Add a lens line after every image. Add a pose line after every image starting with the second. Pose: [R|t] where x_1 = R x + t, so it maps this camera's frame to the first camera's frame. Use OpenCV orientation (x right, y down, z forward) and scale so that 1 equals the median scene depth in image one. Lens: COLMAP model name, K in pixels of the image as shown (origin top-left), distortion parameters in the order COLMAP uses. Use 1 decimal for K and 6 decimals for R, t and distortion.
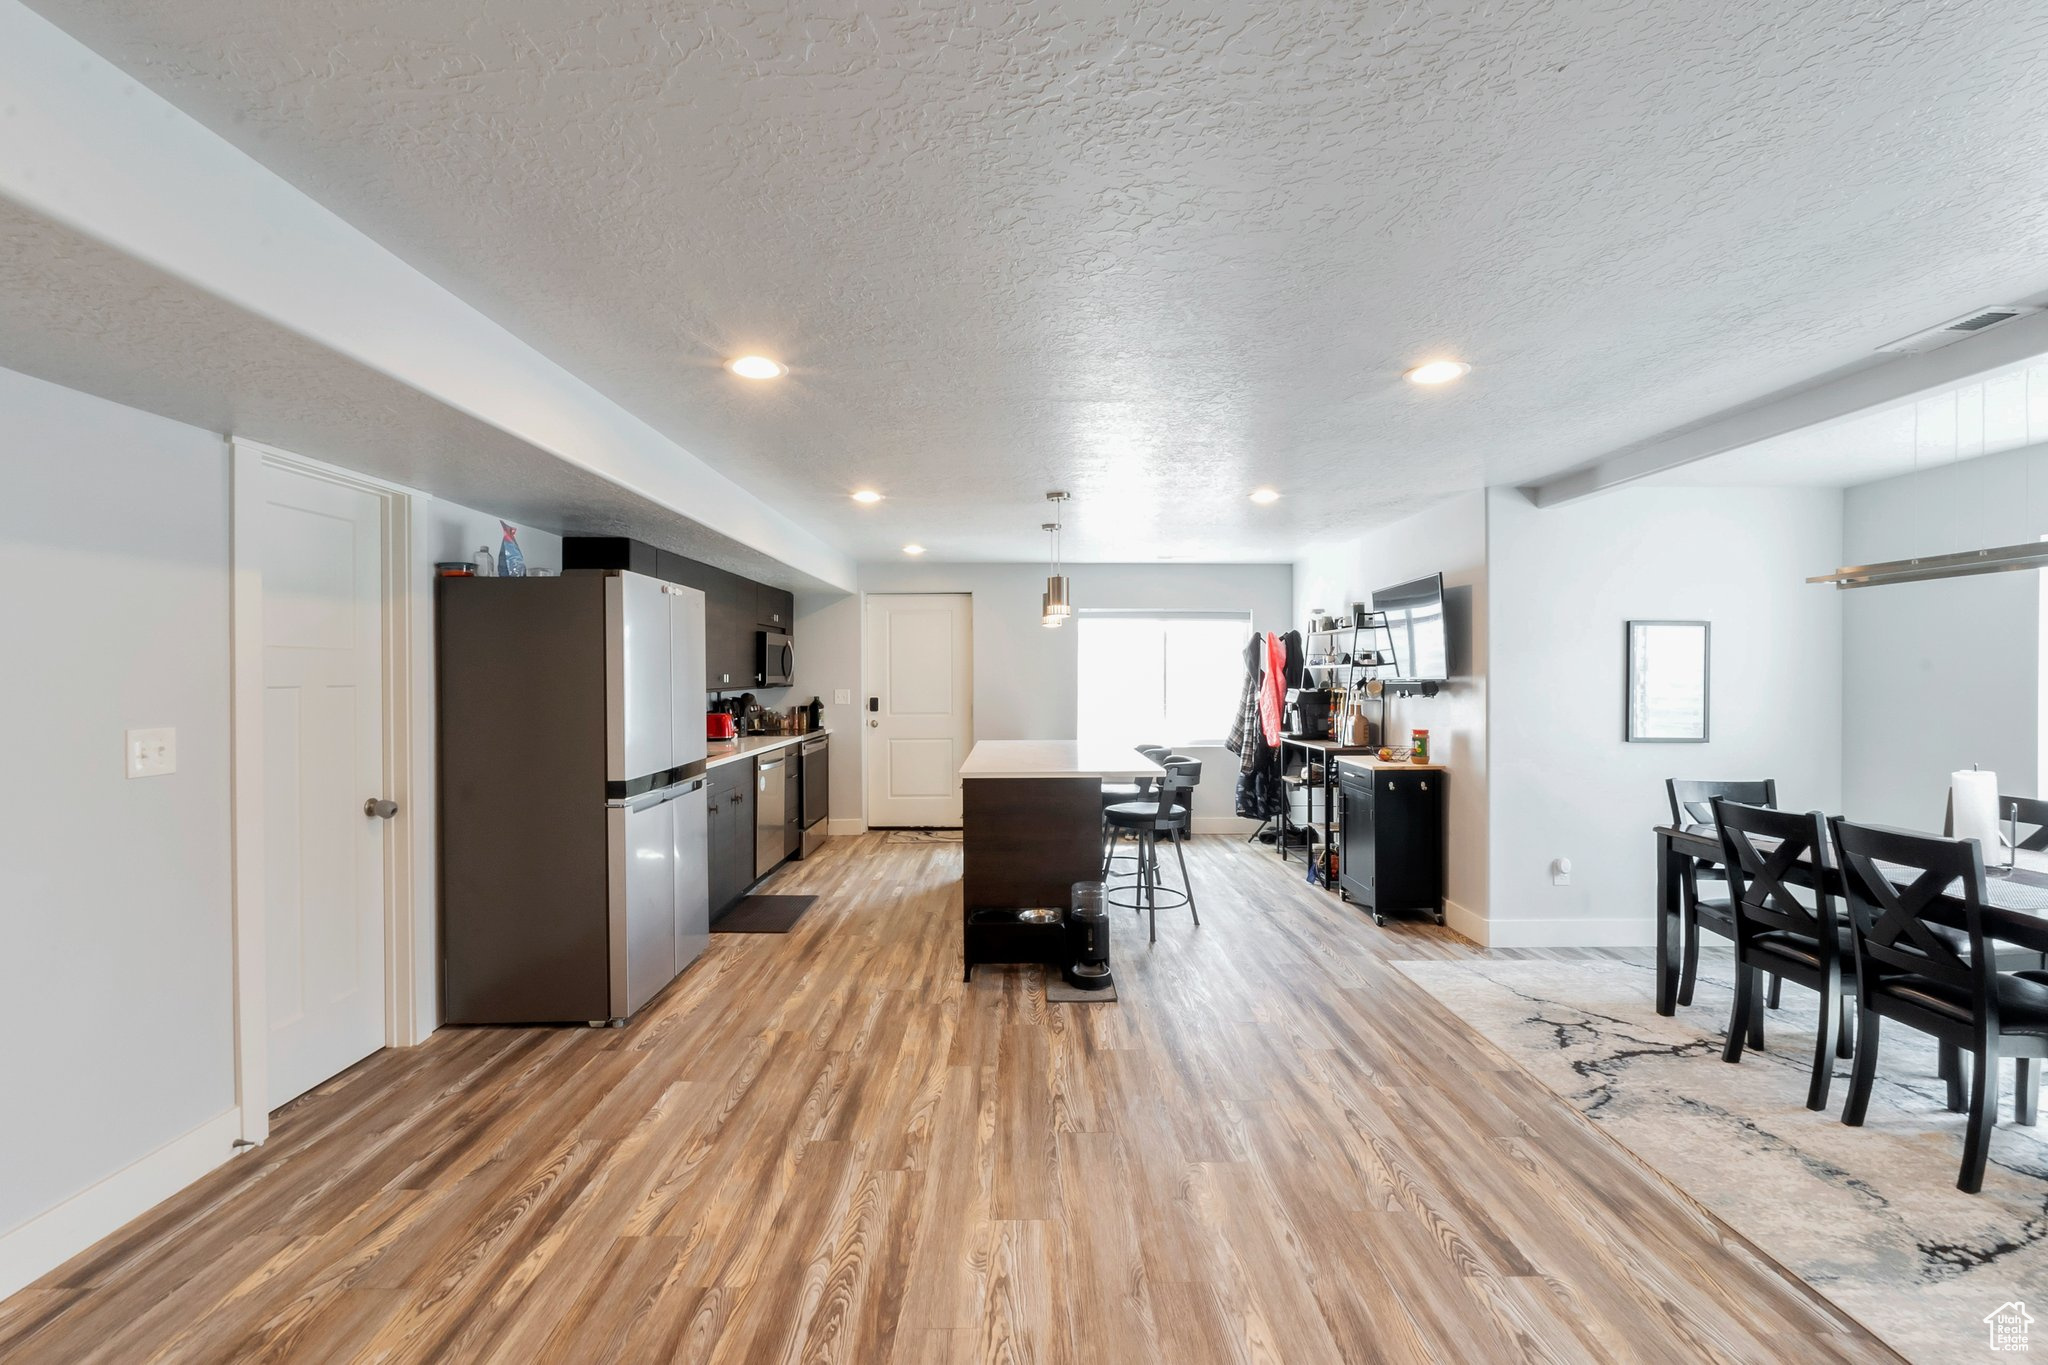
lens RADIAL K [[870.8, 0, 1029.7], [0, 870.8, 682.2], [0, 0, 1]] dist [-0.003400, 0.000557]
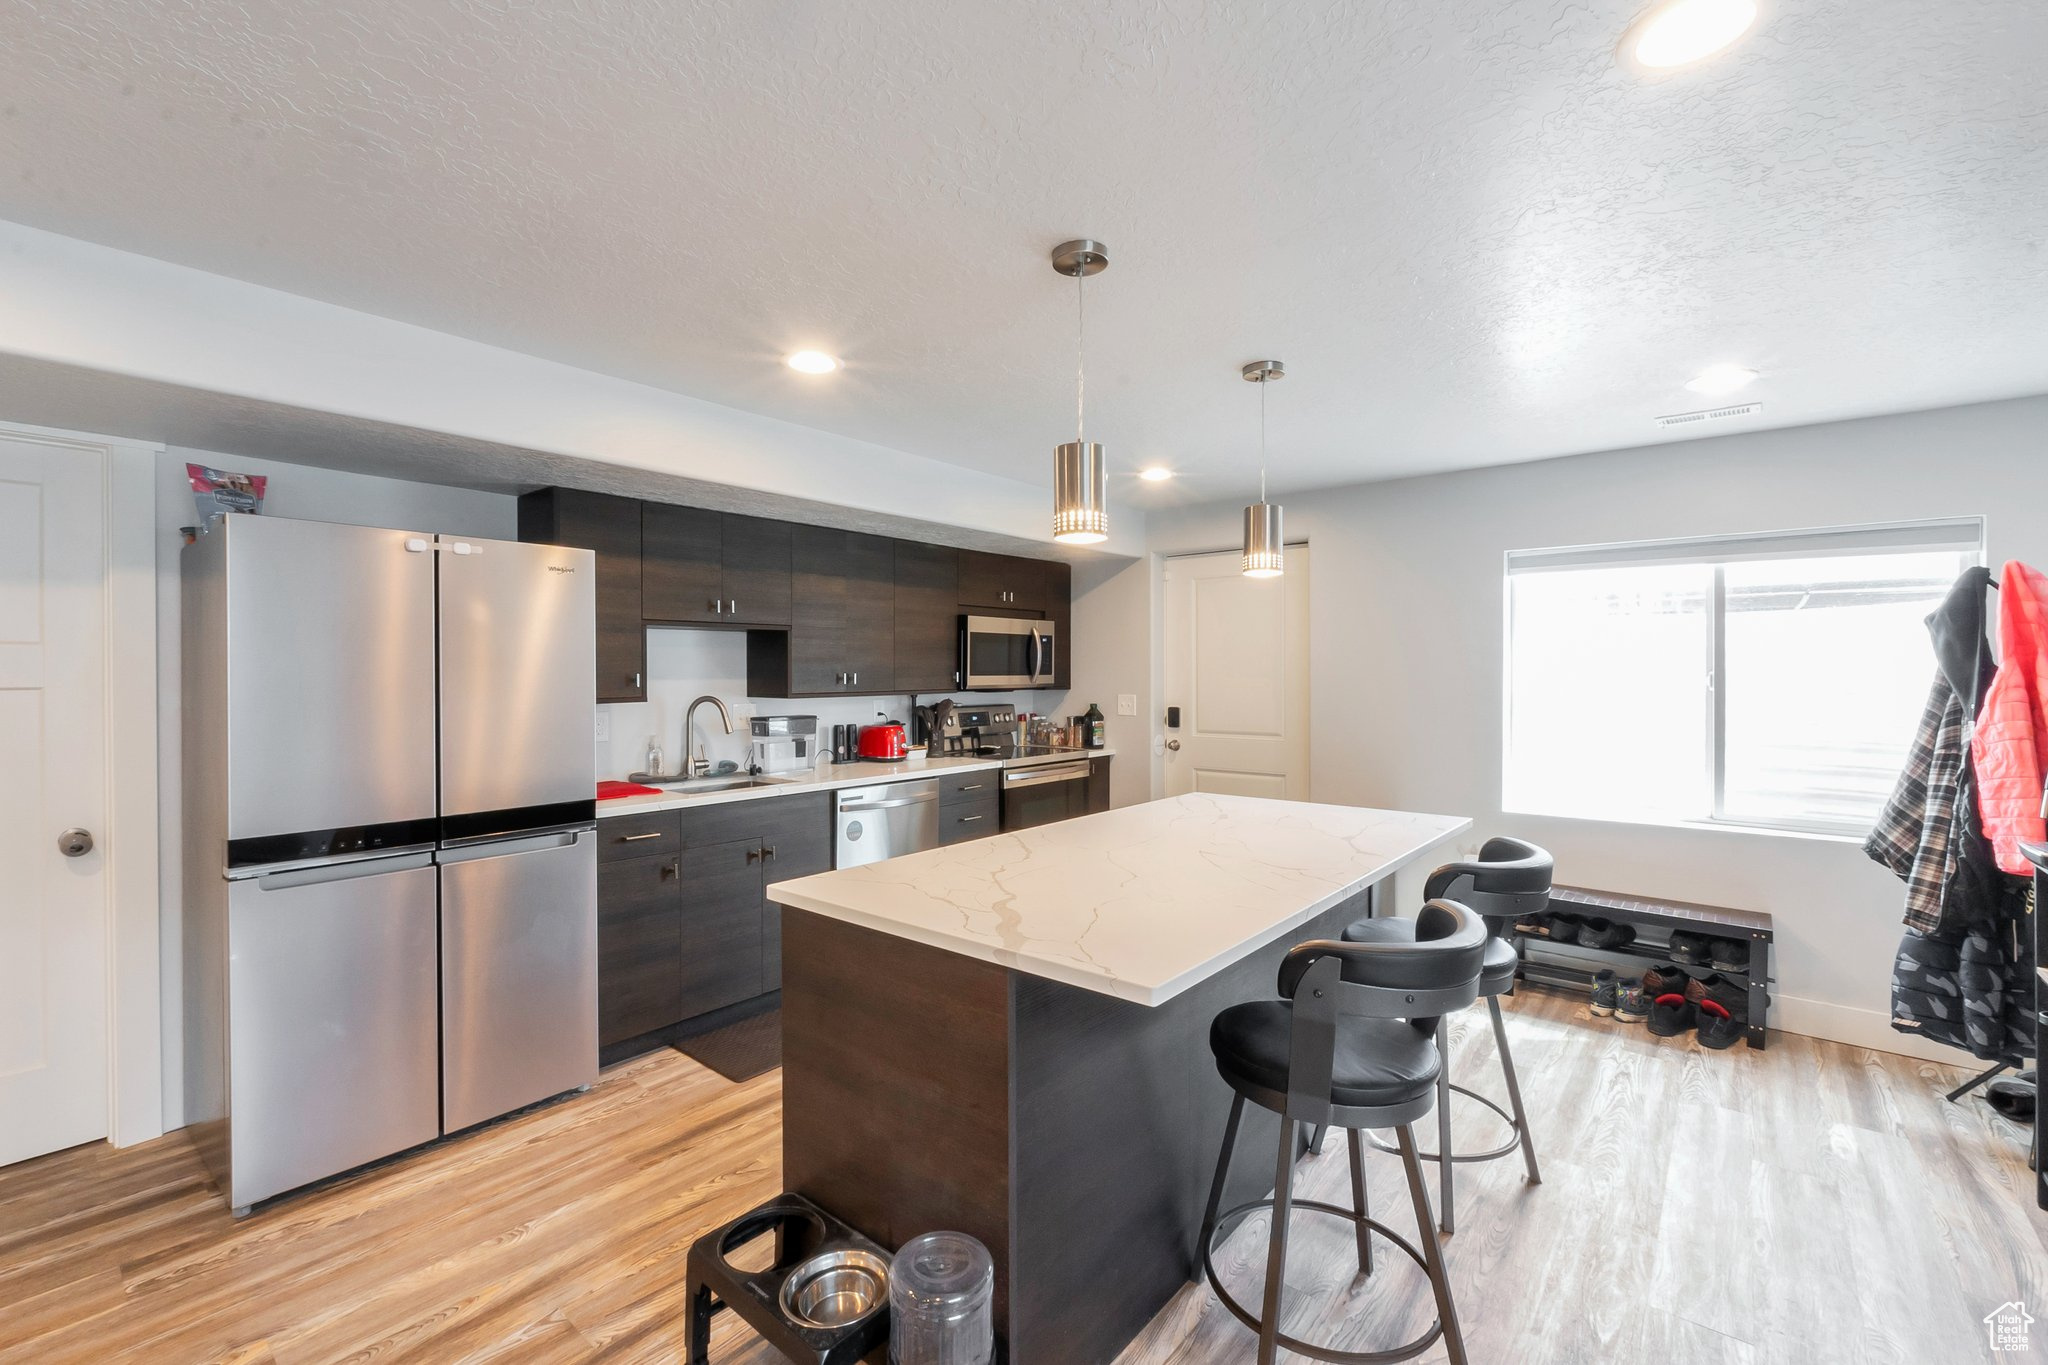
lens RADIAL K [[870.8, 0, 1018.0], [0, 870.8, 677.9], [0, 0, 1]] dist [-0.003400, 0.000557]
pose [[0.758028, 0.005895, -0.652195, 0.193641], [-0.006865, 0.999976, 0.001059, -0.005560], [0.652185, 0.003675, 0.758051, 0.438471]]
